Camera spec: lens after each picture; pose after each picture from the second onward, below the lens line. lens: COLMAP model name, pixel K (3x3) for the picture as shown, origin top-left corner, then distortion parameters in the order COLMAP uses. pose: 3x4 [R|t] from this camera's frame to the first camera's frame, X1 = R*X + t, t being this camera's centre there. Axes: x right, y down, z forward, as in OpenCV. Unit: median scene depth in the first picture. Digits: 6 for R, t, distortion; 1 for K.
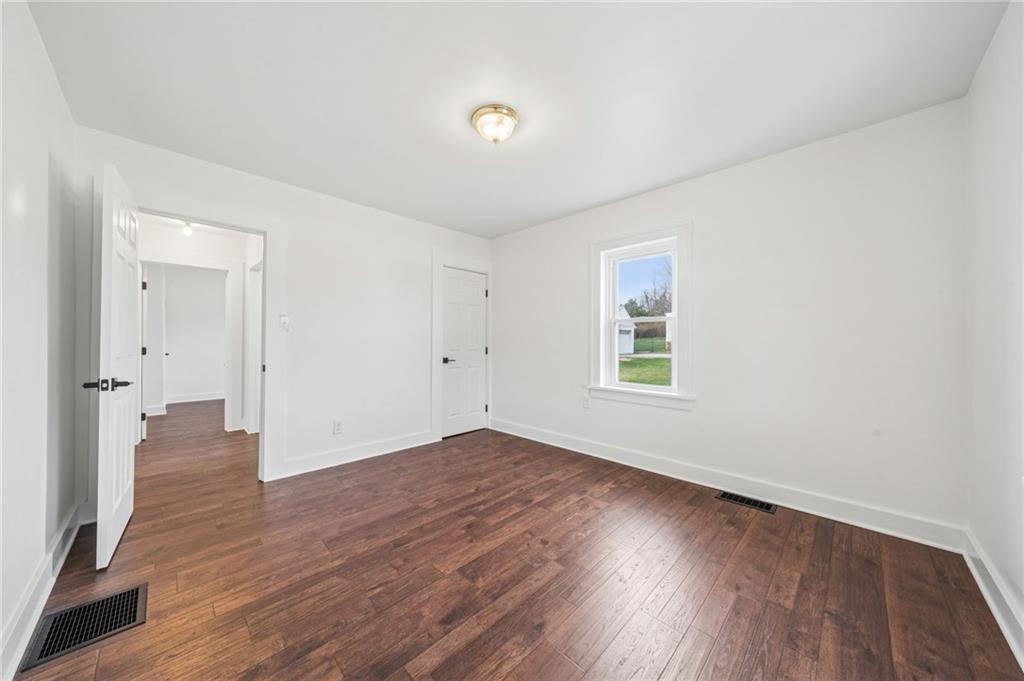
lens RADIAL K [[344.3, 0, 511.0], [0, 344.3, 340.2], [0, 0, 1]] dist [0.002538, -0.000028]
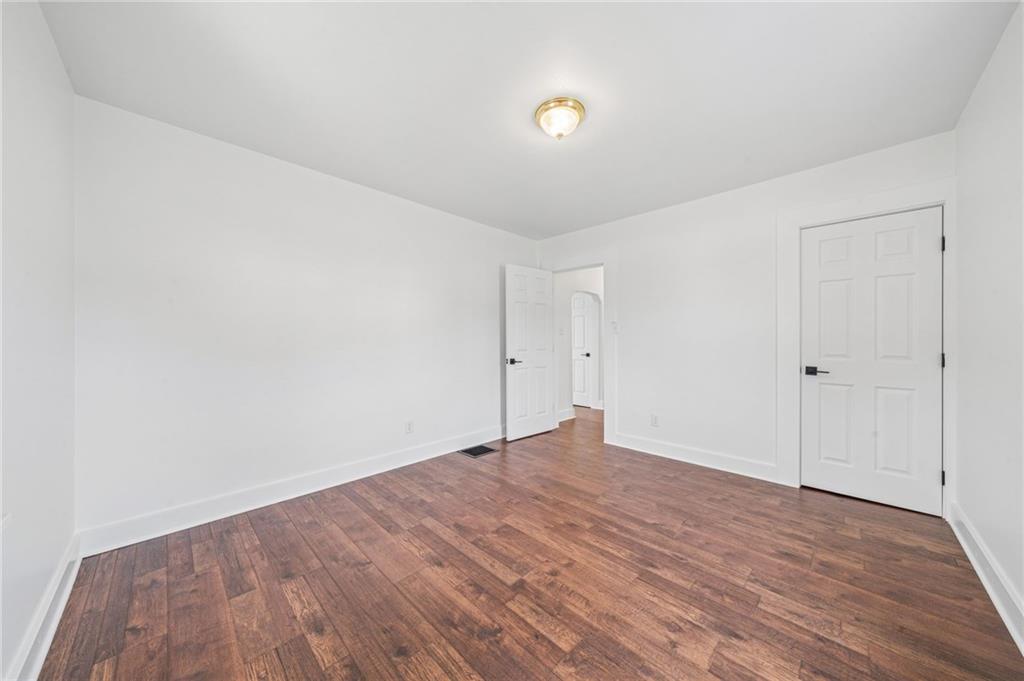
lens RADIAL K [[344.3, 0, 514.9], [0, 344.3, 347.9], [0, 0, 1]] dist [0.002538, -0.000028]
pose [[0.010676, 0.018776, -0.999767, 0.713044], [0.006225, 0.999803, 0.018843, -0.001771], [0.999924, -0.006424, 0.010557, 0.666334]]
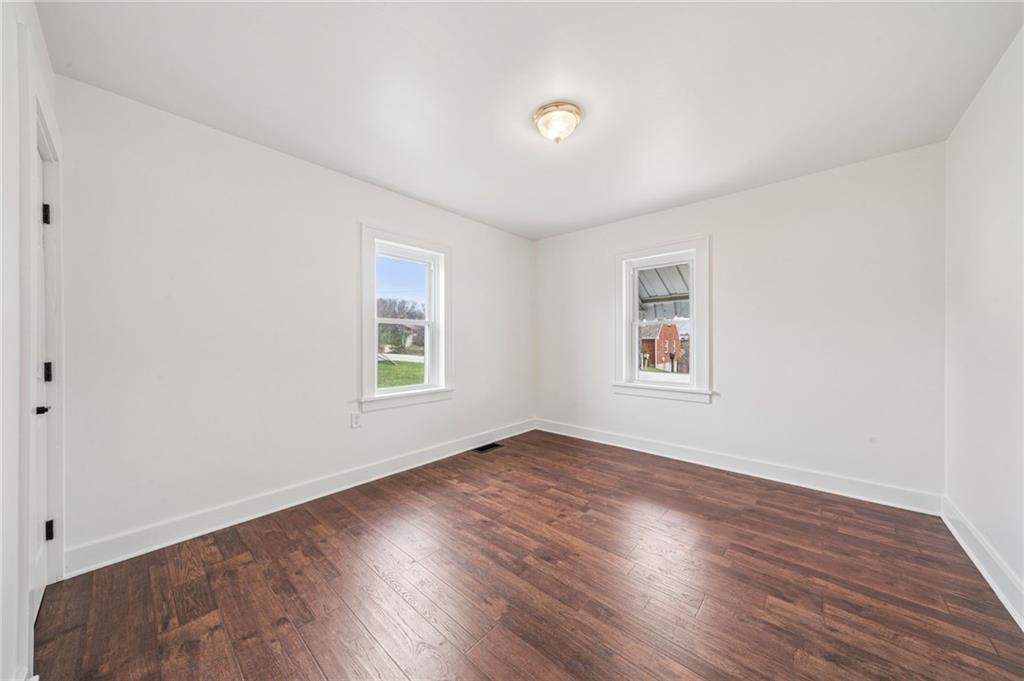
lens RADIAL K [[344.3, 0, 507.0], [0, 344.3, 342.0], [0, 0, 1]] dist [0.002538, -0.000028]
pose [[-0.043878, -0.006943, 0.999013, -0.791836], [-0.003135, 0.999972, 0.006812, -0.010019], [-0.999032, -0.002833, -0.043899, 0.923531]]
